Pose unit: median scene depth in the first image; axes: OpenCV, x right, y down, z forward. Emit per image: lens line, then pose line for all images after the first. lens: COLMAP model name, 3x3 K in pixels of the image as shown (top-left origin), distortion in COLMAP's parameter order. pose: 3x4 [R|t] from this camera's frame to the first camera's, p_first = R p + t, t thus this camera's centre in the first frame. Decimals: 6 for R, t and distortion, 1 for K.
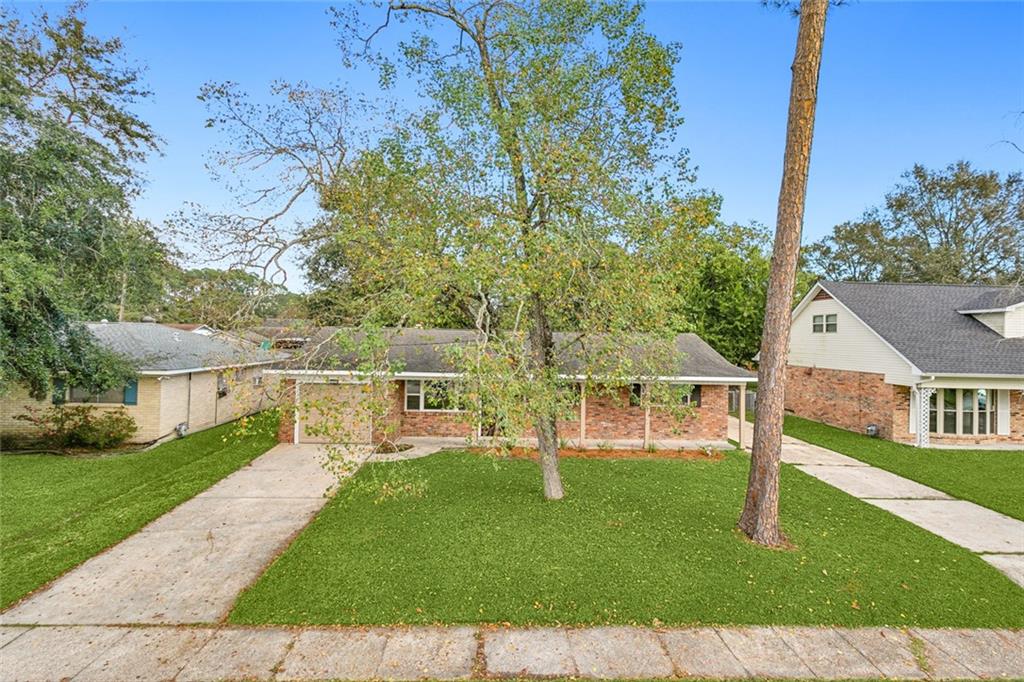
lens RADIAL K [[499.5, 0, 512.0], [0, 499.5, 341.0], [0, 0, 1]] dist [-0.000809, -0.000198]
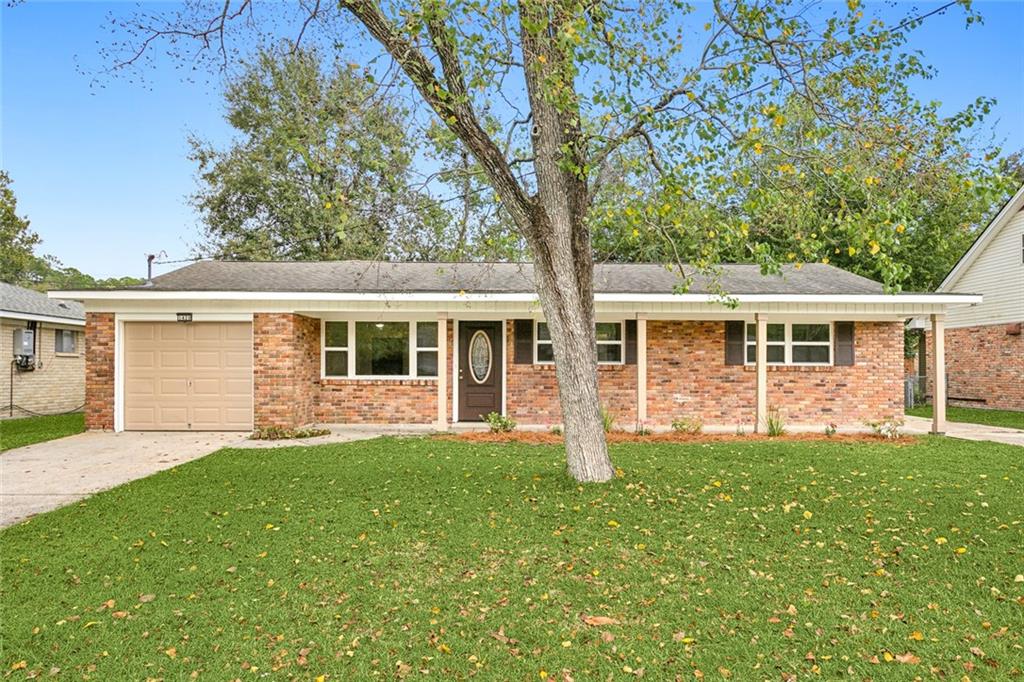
lens RADIAL K [[655.6, 0, 514.6], [0, 655.6, 368.8], [0, 0, 1]] dist [-0.003477, -0.001702]
pose [[0.999551, -0.016037, -0.025304, 0.020803], [0.015853, 0.999846, -0.007471, 0.137710], [0.025420, 0.007067, 0.999652, 0.269632]]
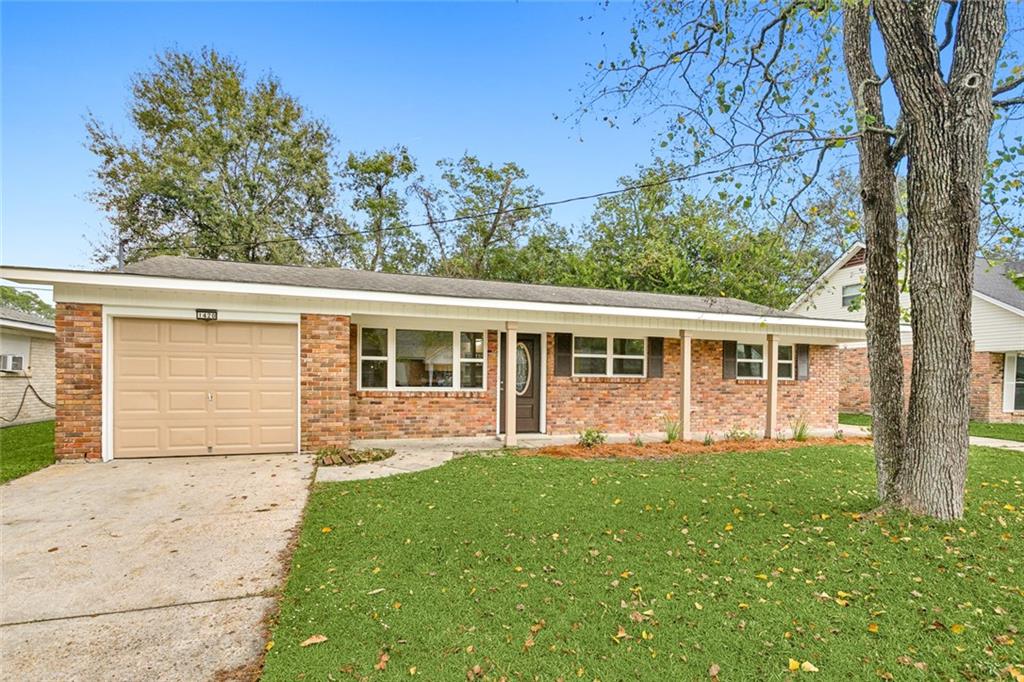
lens RADIAL K [[502.5, 0, 514.7], [0, 502.5, 386.4], [0, 0, 1]] dist [0.000795, 0.000133]
pose [[0.959279, -0.013102, 0.282155, -0.204921], [0.009788, 0.999866, 0.013152, 0.130522], [-0.282289, -0.009855, 0.959279, 0.460508]]
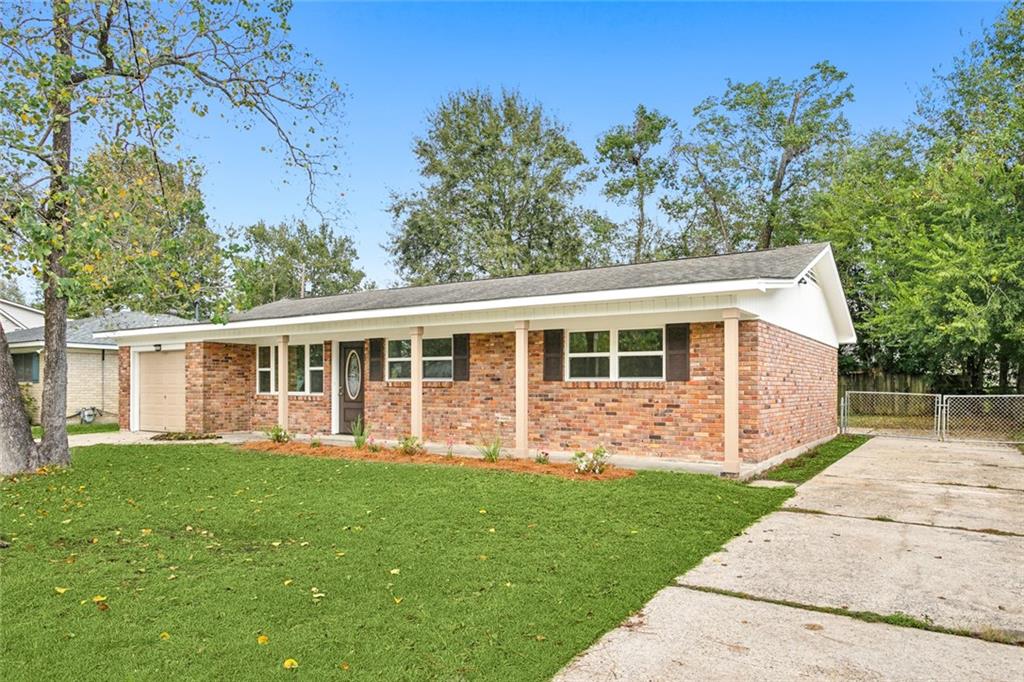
lens RADIAL K [[659.9, 0, 512.7], [0, 659.9, 392.0], [0, 0, 1]] dist [-0.001777, -0.000350]
pose [[0.820676, -0.012619, -0.571254, 0.582650], [0.008179, 0.999913, -0.010338, 0.148991], [0.571335, 0.003812, 0.820708, 0.461401]]
